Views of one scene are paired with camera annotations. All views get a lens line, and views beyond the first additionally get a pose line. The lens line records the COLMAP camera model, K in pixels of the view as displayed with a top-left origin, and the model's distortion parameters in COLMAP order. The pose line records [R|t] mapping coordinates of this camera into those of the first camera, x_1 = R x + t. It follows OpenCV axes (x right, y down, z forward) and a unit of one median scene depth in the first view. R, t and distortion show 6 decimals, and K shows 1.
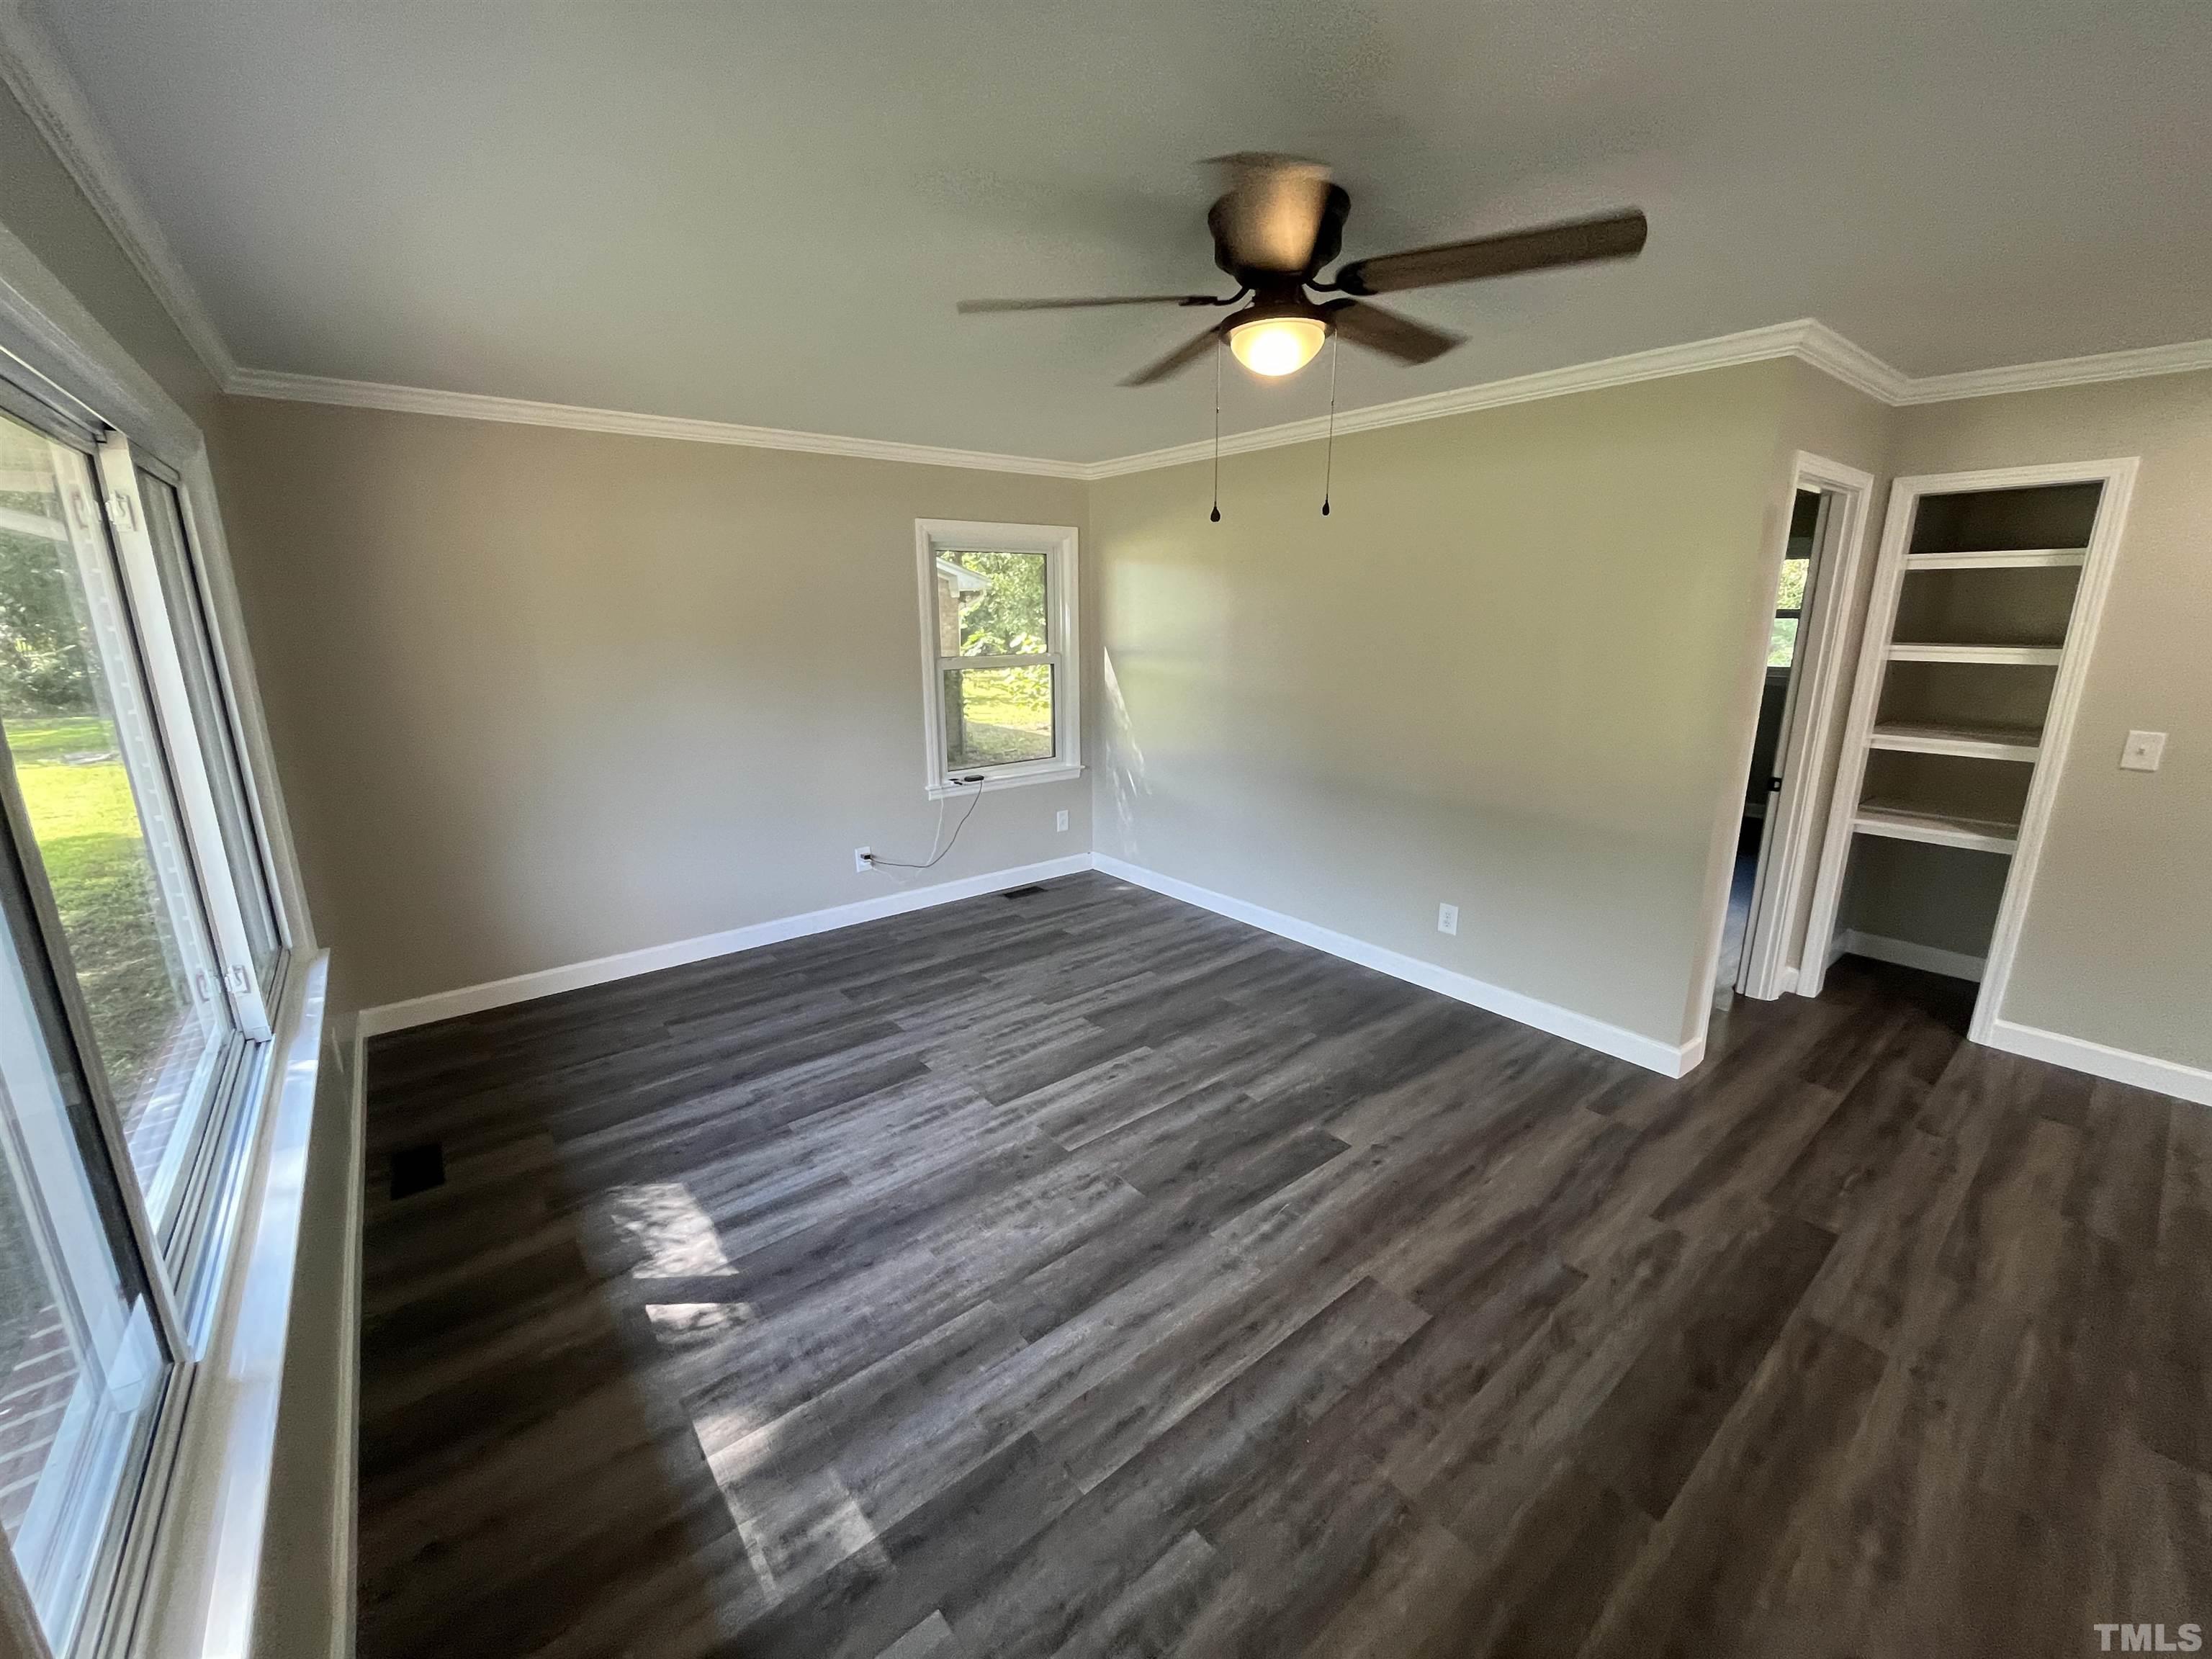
lens RADIAL K [[896.9, 0, 1101.9], [0, 896.9, 821.2], [0, 0, 1]] dist [0.003059, -0.000214]
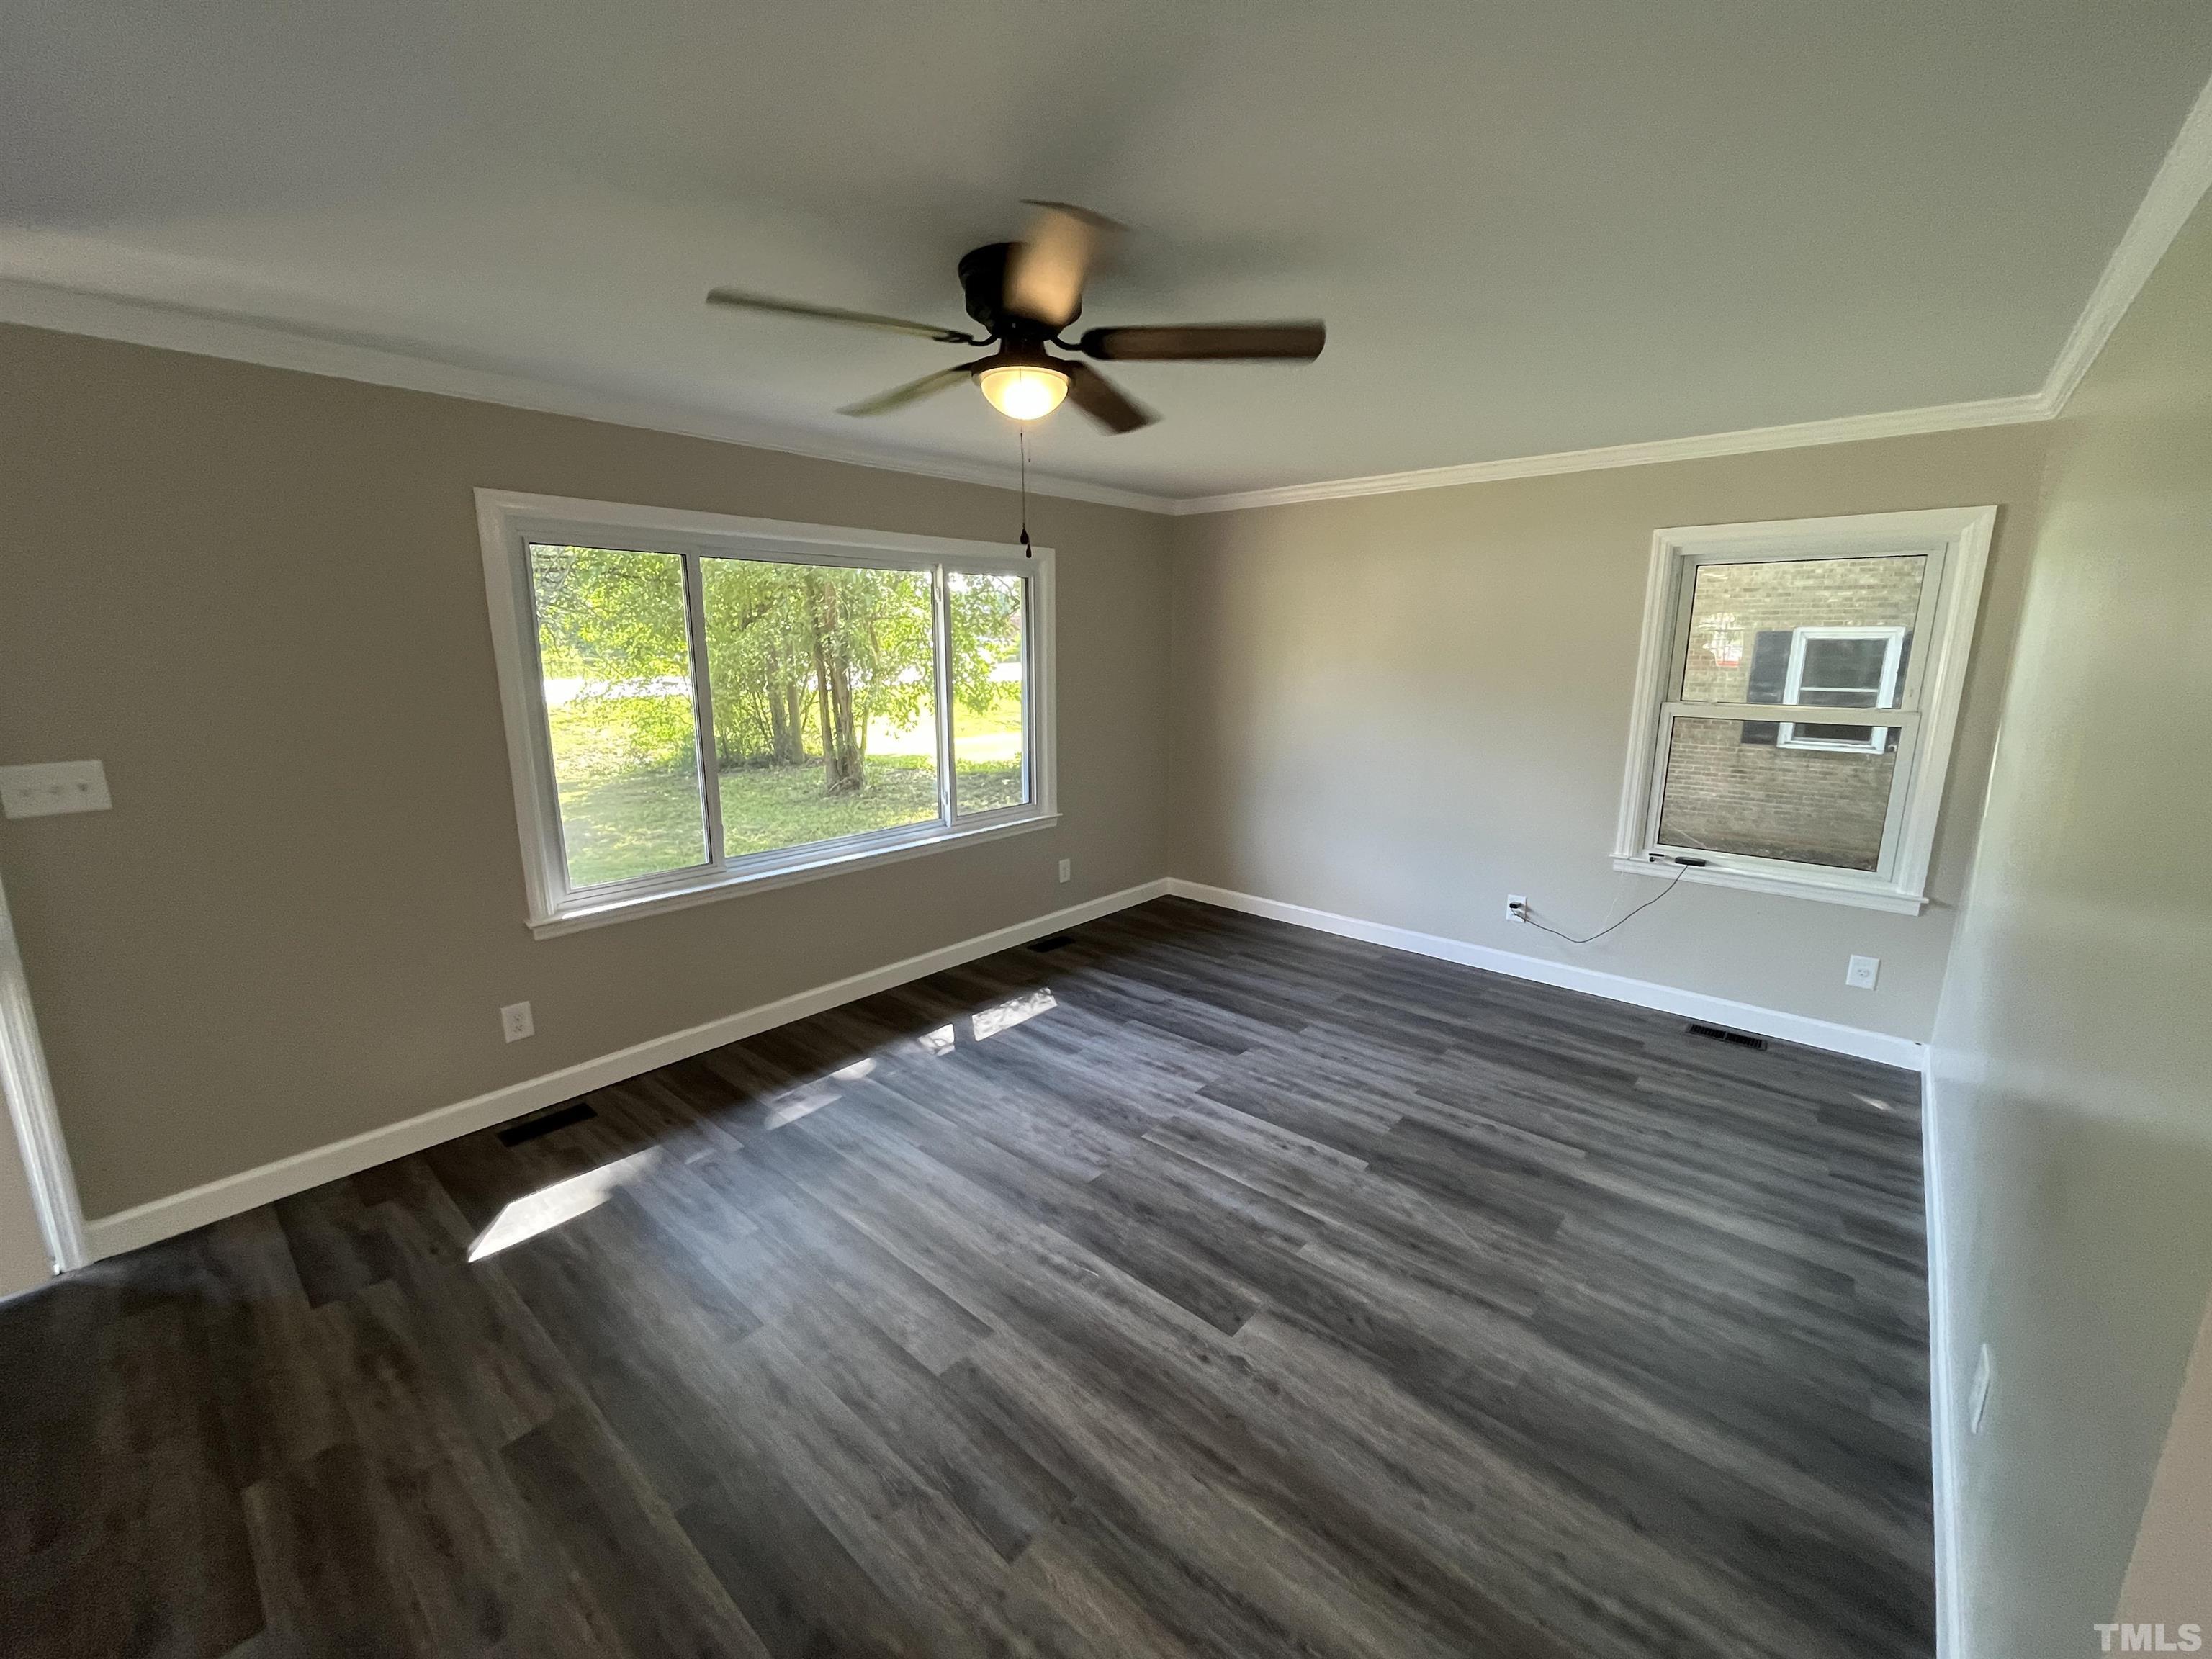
lens RADIAL K [[896.9, 0, 1101.9], [0, 896.9, 821.2], [0, 0, 1]] dist [0.003059, -0.000214]
pose [[0.168824, 0.202215, -0.964680, 0.828752], [-0.235453, 0.958667, 0.159749, -0.140091], [0.957111, 0.200167, 0.209458, 0.591635]]
